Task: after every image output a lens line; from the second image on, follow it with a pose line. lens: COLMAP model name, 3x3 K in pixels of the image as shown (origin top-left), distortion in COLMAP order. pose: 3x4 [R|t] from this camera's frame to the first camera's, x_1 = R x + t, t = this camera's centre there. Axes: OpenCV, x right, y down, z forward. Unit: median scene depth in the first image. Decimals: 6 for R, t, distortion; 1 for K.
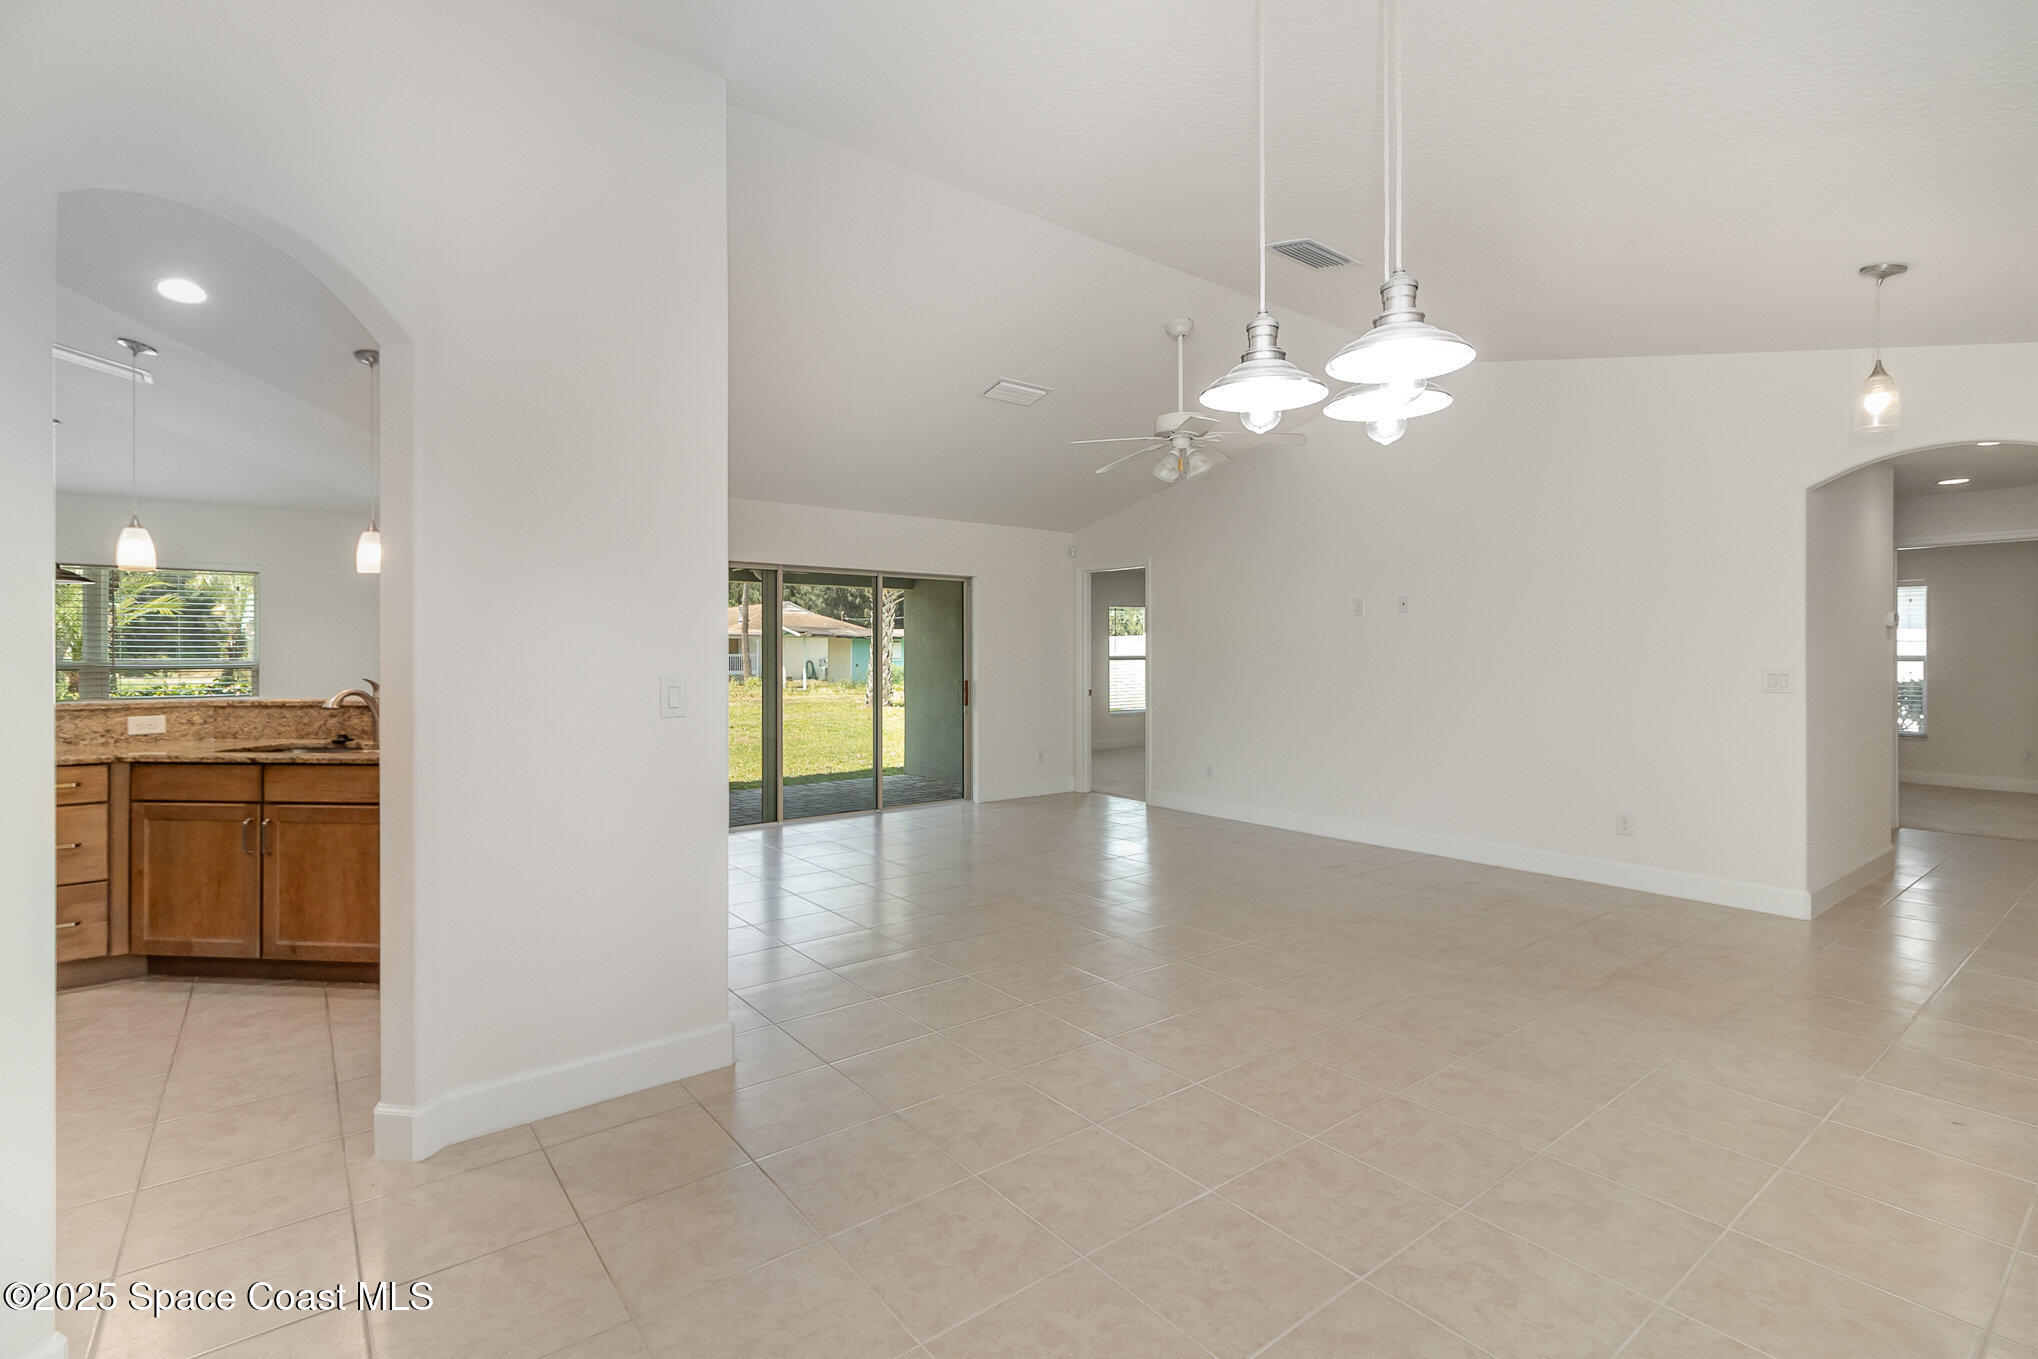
lens RADIAL K [[955.3, 0, 1033.0], [0, 955.3, 658.5], [0, 0, 1]] dist [0.002075, 0.000265]
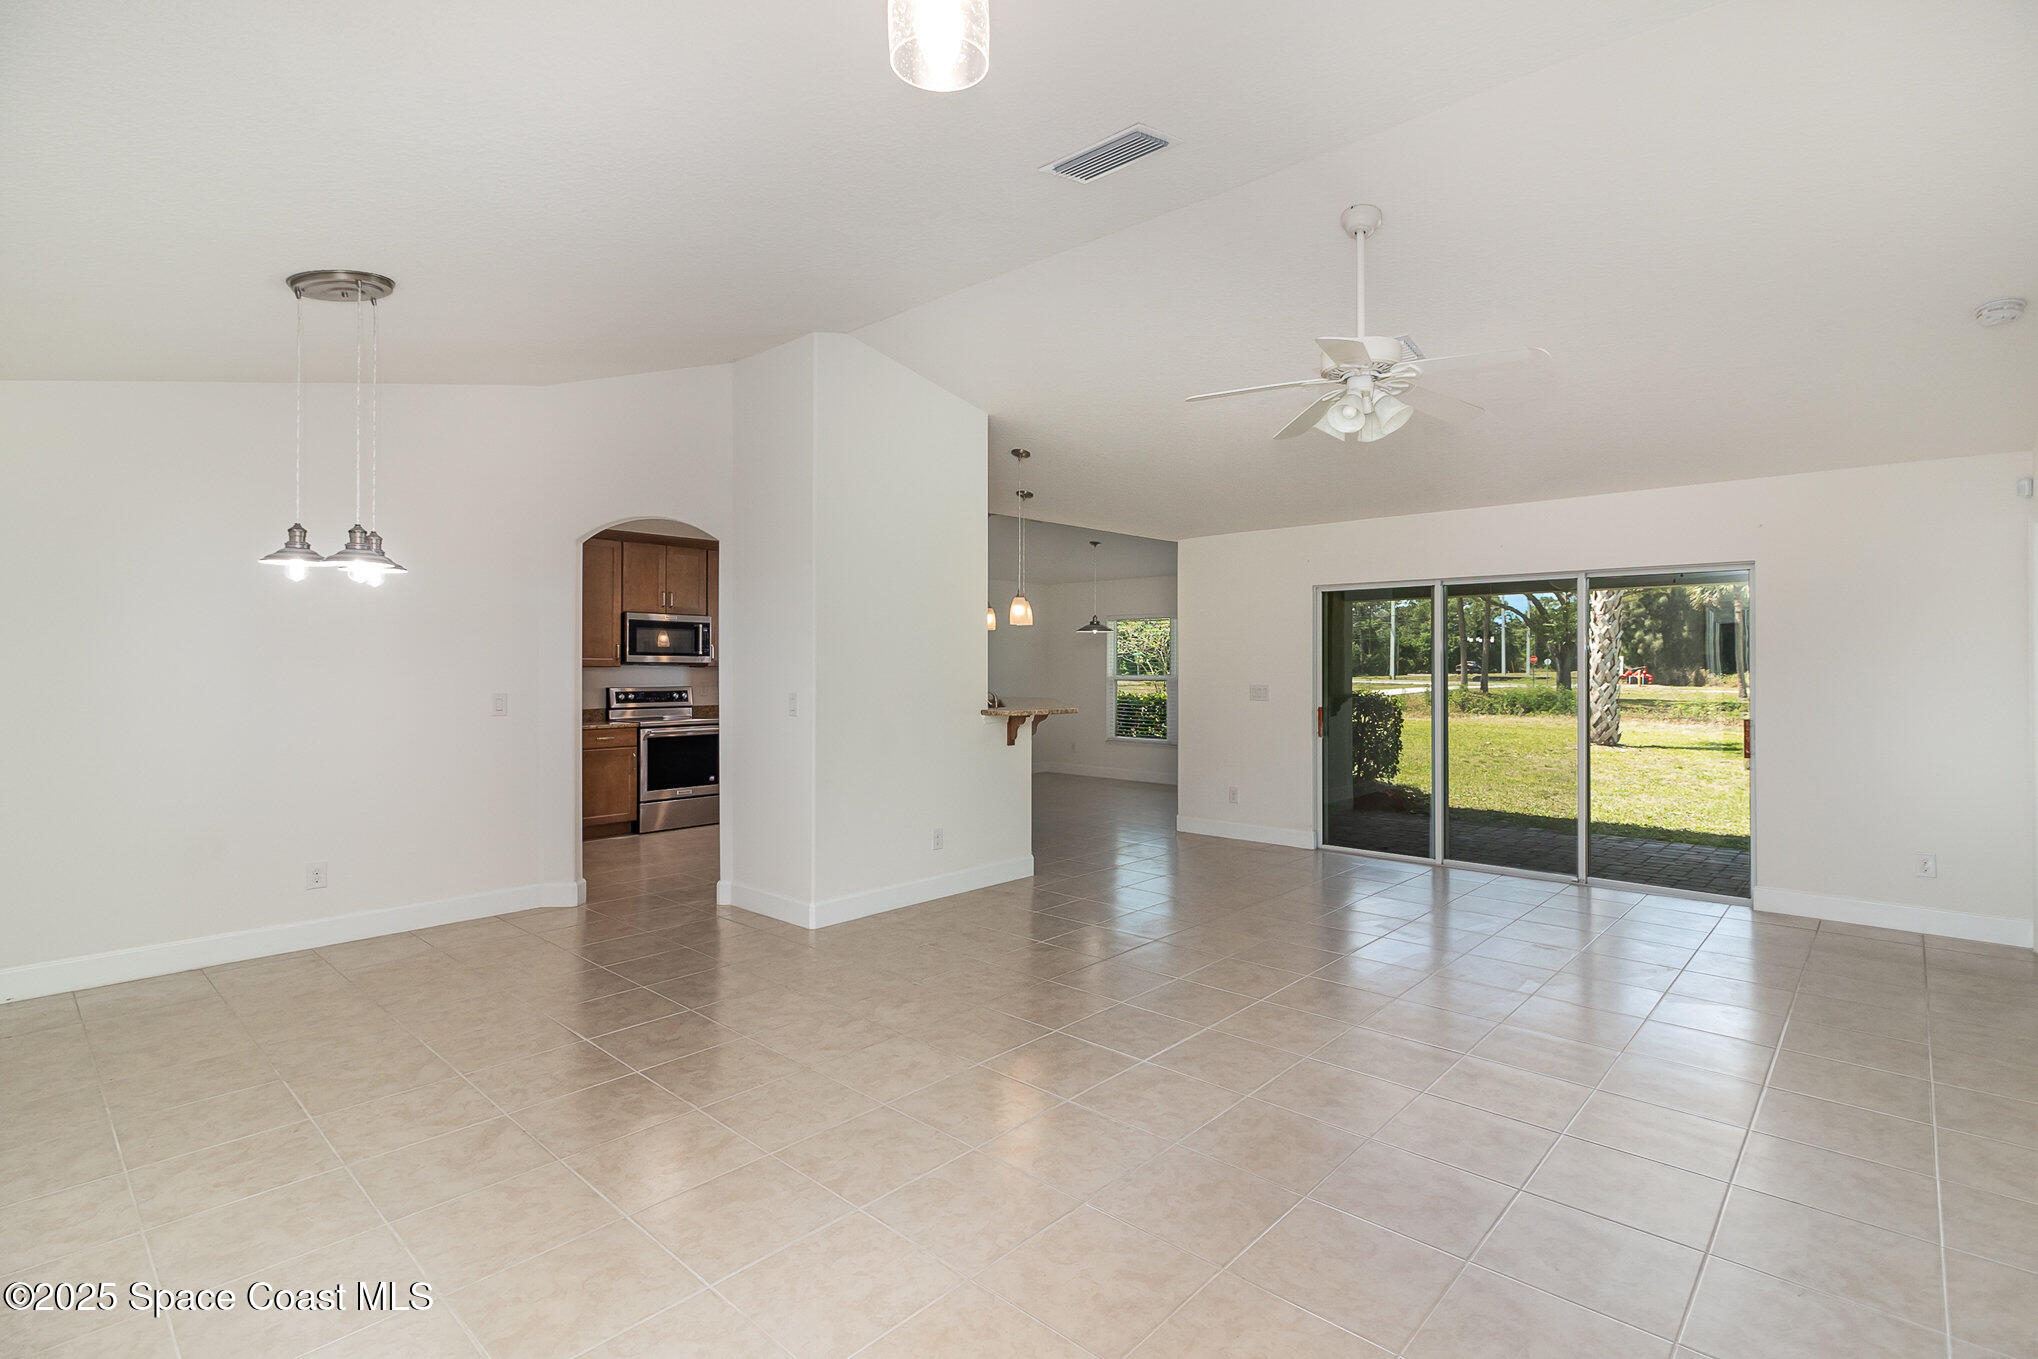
lens RADIAL K [[955.3, 0, 1033.0], [0, 955.3, 658.5], [0, 0, 1]] dist [0.002075, 0.000265]
pose [[0.159728, -0.006449, -0.987140, 1.459993], [-0.002154, 0.999974, -0.006881, -0.037880], [0.987159, 0.003226, 0.159709, 1.171984]]
